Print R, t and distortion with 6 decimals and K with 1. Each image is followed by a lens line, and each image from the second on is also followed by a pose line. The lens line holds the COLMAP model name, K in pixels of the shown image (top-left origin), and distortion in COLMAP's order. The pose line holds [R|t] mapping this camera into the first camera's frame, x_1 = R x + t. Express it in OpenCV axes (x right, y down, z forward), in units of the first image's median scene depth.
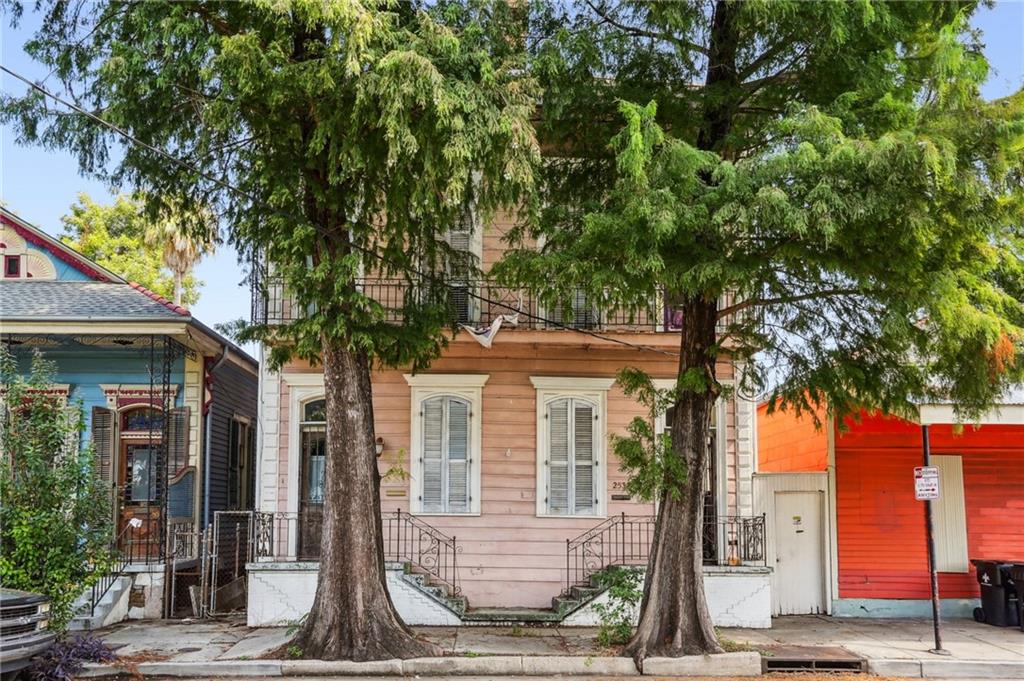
lens RADIAL K [[756.5, 0, 511.8], [0, 756.5, 340.1], [0, 0, 1]] dist [0.003116, 0.004141]
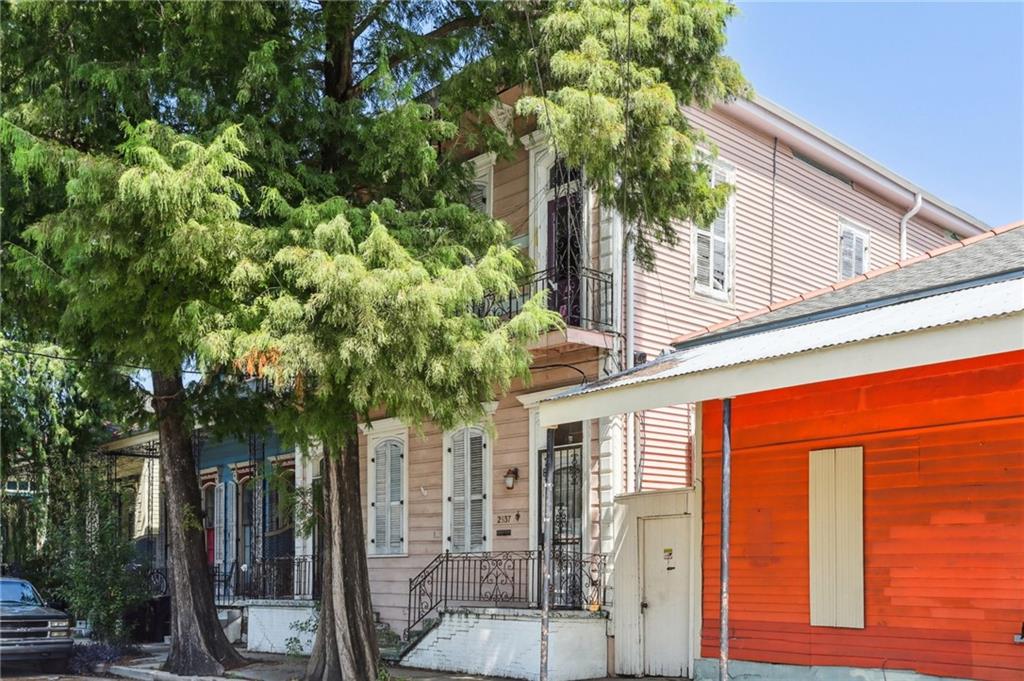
lens RADIAL K [[964.8, 0, 511.8], [0, 964.8, 340.8], [0, 0, 1]] dist [0.014552, 0.000000]
pose [[0.669332, -0.181558, -0.720438, 1.012190], [0.181447, 0.980266, -0.078463, 0.076327], [0.720466, -0.078203, 0.689067, 0.235653]]
